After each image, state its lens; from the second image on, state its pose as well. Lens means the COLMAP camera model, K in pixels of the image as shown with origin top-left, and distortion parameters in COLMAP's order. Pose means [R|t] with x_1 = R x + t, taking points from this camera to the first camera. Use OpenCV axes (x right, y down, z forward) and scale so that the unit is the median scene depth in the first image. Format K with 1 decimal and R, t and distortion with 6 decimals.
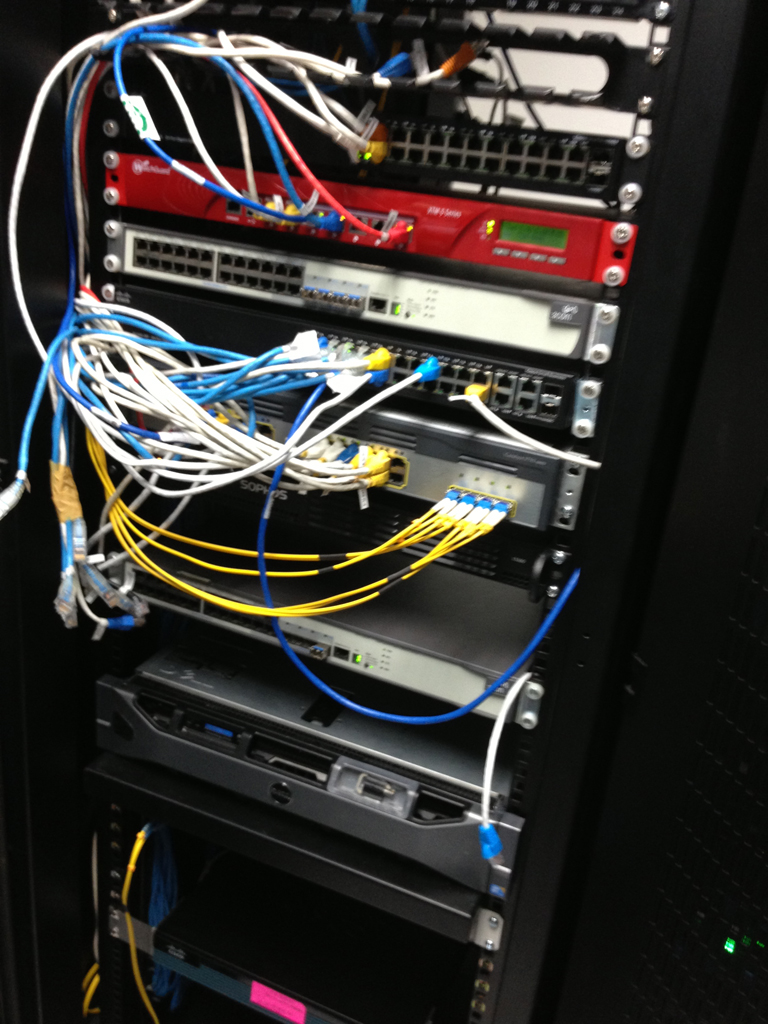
lens RADIAL K [[946.8, 0, 385.9], [0, 946.8, 520.5], [0, 0, 1]] dist [0.115093, -0.209740]
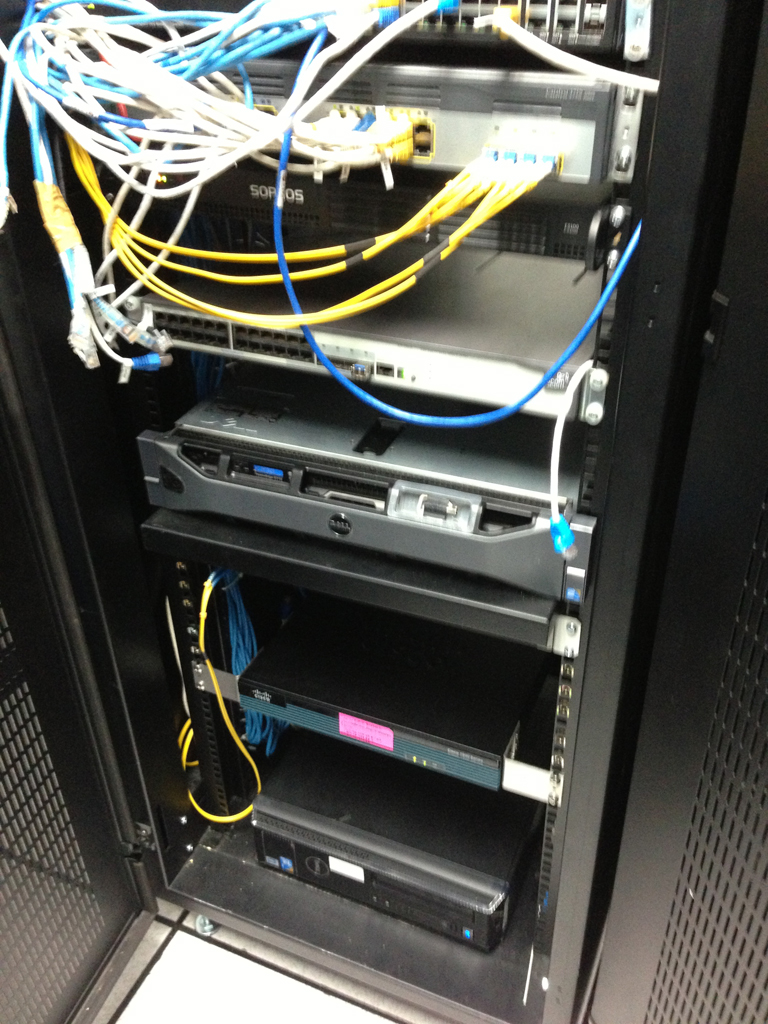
lens RADIAL K [[946.8, 0, 385.9], [0, 946.8, 520.5], [0, 0, 1]] dist [0.115093, -0.209740]
pose [[0.992188, -0.106187, -0.065482, -0.000950], [0.117407, 0.972253, 0.202338, 0.105763], [0.042179, -0.208445, 0.977124, 0.072715]]
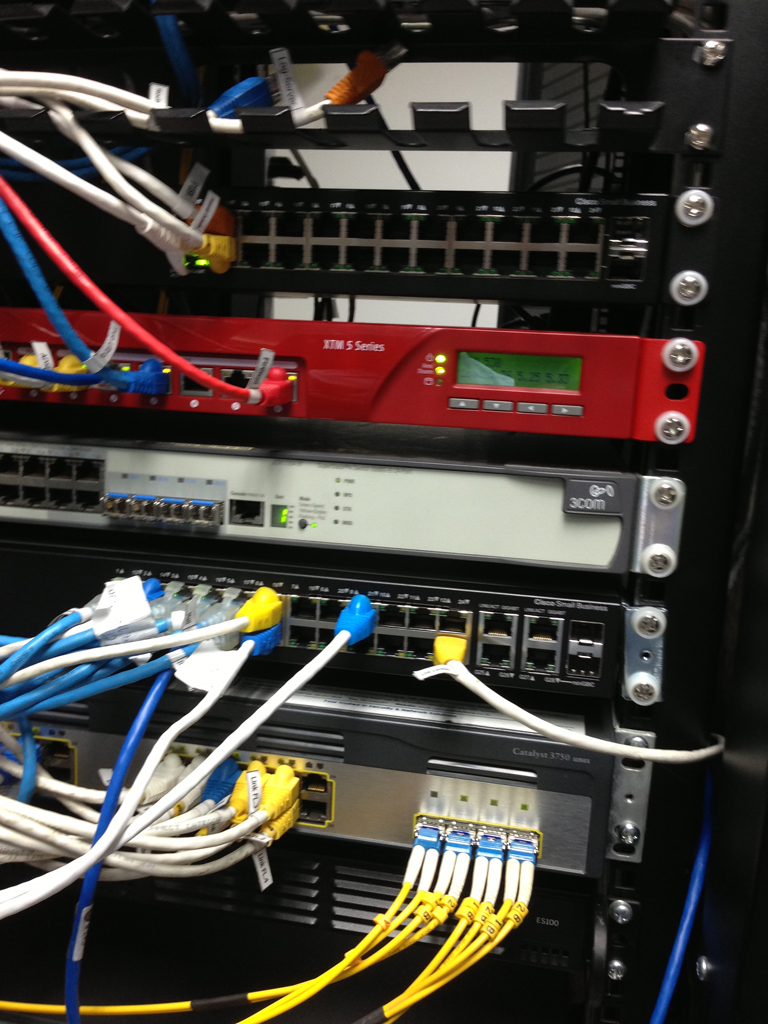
lens RADIAL K [[953.6, 0, 384.0], [0, 953.6, 512.0], [0, 0, 1]] dist [0.138225, -0.286032]
pose [[0.971812, -0.115497, 0.205528, -0.044937], [0.145859, 0.979453, -0.139271, -0.132089], [-0.185220, 0.165324, 0.968691, 0.423262]]
